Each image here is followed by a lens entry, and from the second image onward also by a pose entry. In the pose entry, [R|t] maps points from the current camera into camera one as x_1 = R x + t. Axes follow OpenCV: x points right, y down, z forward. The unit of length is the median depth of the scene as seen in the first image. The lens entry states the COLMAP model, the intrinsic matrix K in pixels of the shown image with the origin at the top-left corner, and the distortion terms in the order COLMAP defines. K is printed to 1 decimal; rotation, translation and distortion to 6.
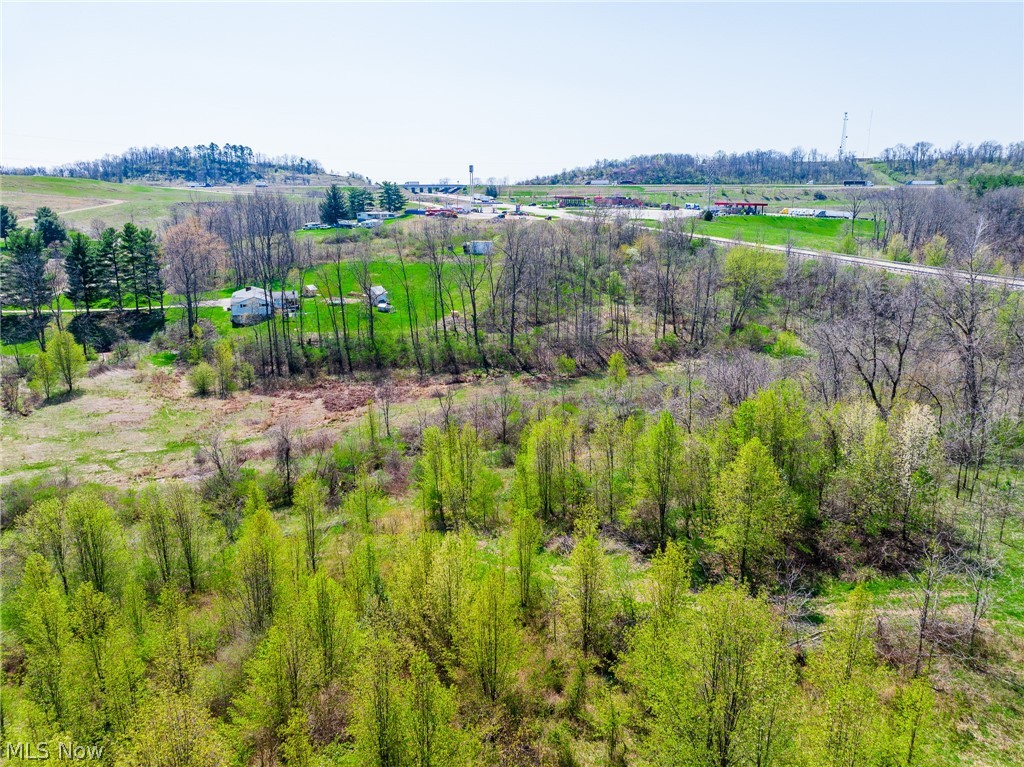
lens RADIAL K [[722.2, 0, 517.9], [0, 722.2, 377.2], [0, 0, 1]] dist [-0.038316, 0.007421]
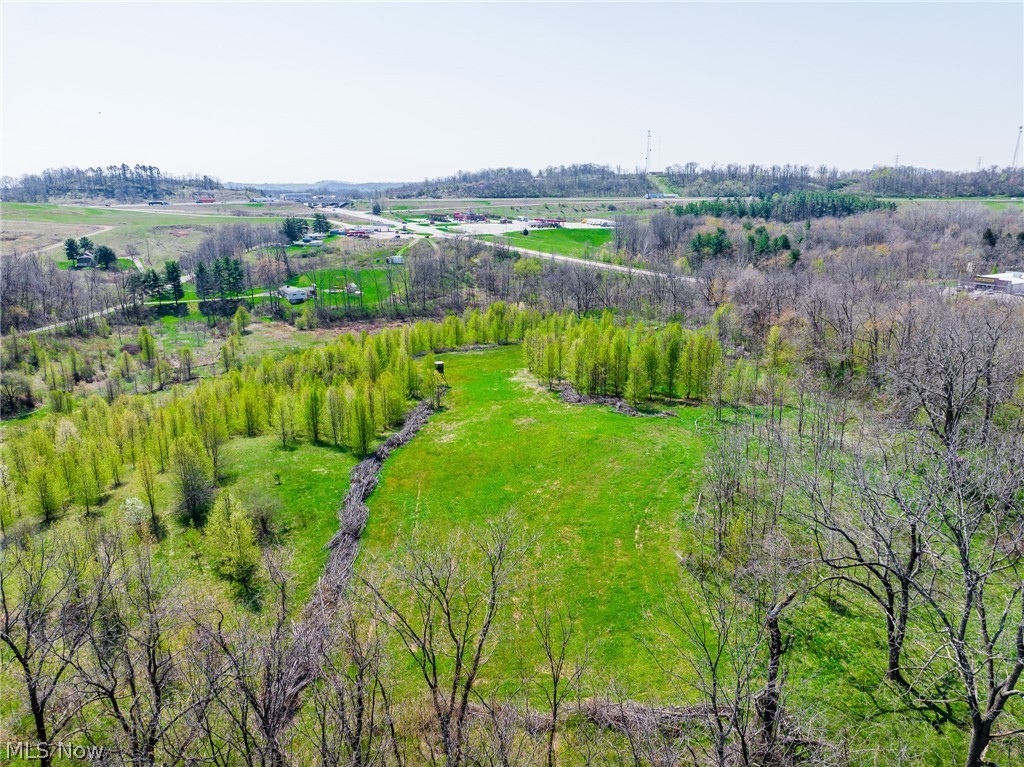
lens RADIAL K [[722.2, 0, 517.9], [0, 722.2, 377.2], [0, 0, 1]] dist [-0.038316, 0.007421]
pose [[0.981670, -0.058207, 0.181485, -0.050281], [0.055197, 0.998242, 0.021596, 0.050318], [-0.182423, -0.011183, 0.983157, -0.454306]]
